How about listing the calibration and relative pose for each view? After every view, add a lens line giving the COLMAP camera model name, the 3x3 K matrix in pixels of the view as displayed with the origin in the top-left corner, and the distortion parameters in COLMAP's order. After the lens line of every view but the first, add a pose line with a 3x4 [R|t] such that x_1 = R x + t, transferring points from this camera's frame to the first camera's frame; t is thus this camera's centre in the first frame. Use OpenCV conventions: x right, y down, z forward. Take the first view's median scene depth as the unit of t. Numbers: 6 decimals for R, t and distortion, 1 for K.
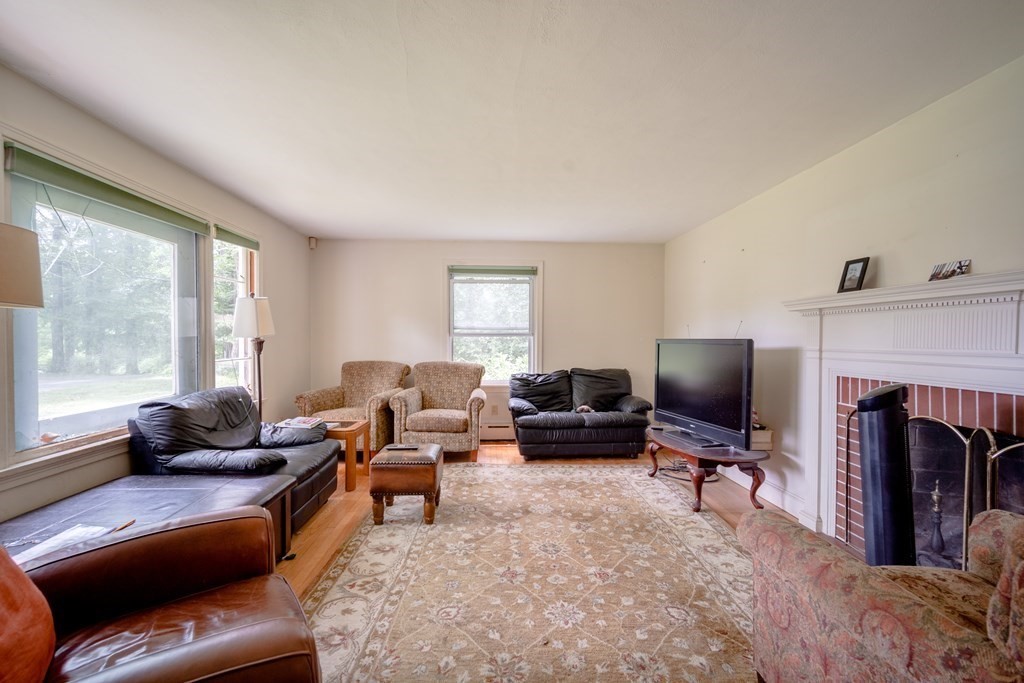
lens RADIAL K [[447.6, 0, 512.5], [0, 447.6, 344.0], [0, 0, 1]] dist [-0.002604, 0.000534]
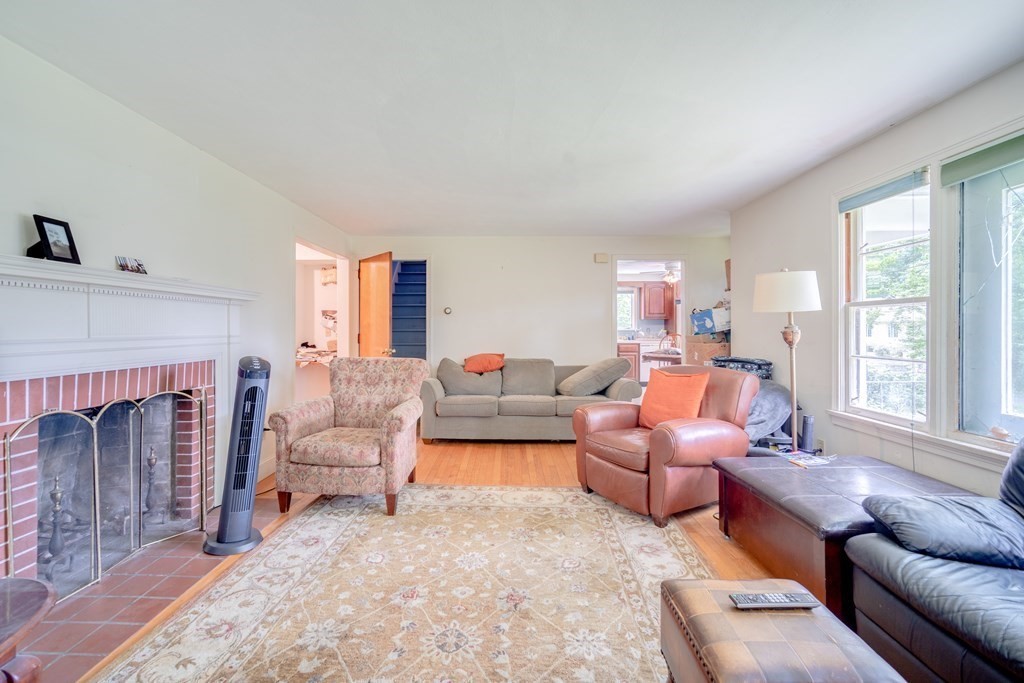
lens RADIAL K [[447.6, 0, 513.4], [0, 447.6, 331.8], [0, 0, 1]] dist [-0.002604, 0.000534]
pose [[-0.998400, -0.005171, 0.056308, -0.034393], [-0.003876, 0.999726, 0.023089, -0.015542], [-0.056412, 0.022834, -0.998146, 1.298390]]
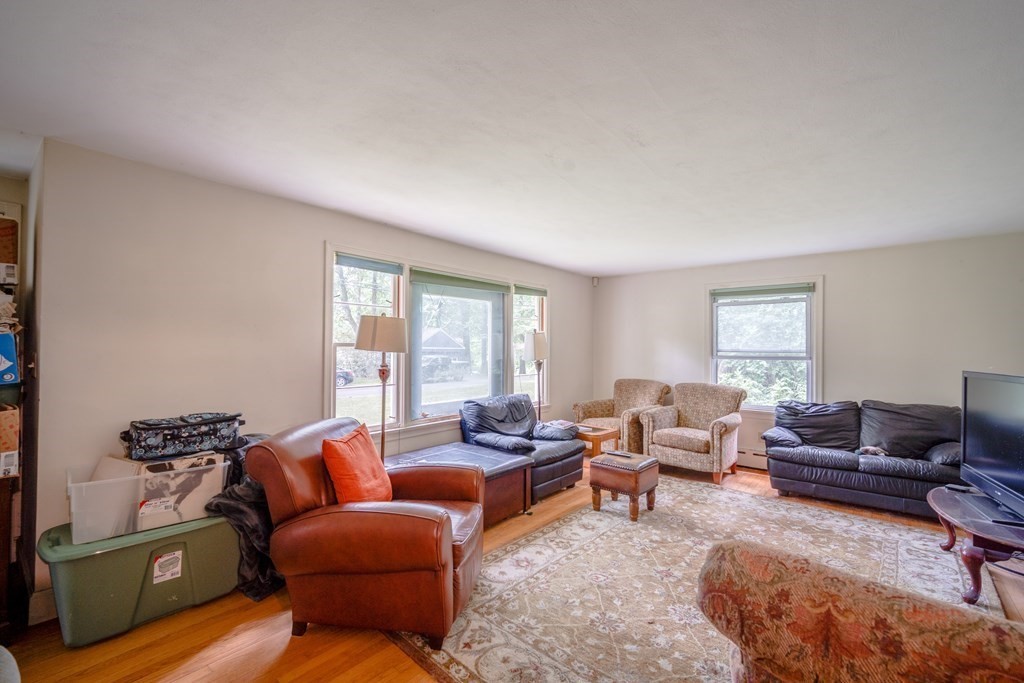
lens RADIAL K [[447.6, 0, 505.2], [0, 447.6, 342.4], [0, 0, 1]] dist [-0.002604, 0.000534]
pose [[0.724016, -0.006211, -0.689755, 0.349829], [-0.013042, 0.999657, -0.022691, -0.039746], [0.689660, 0.025424, 0.723687, -0.104579]]
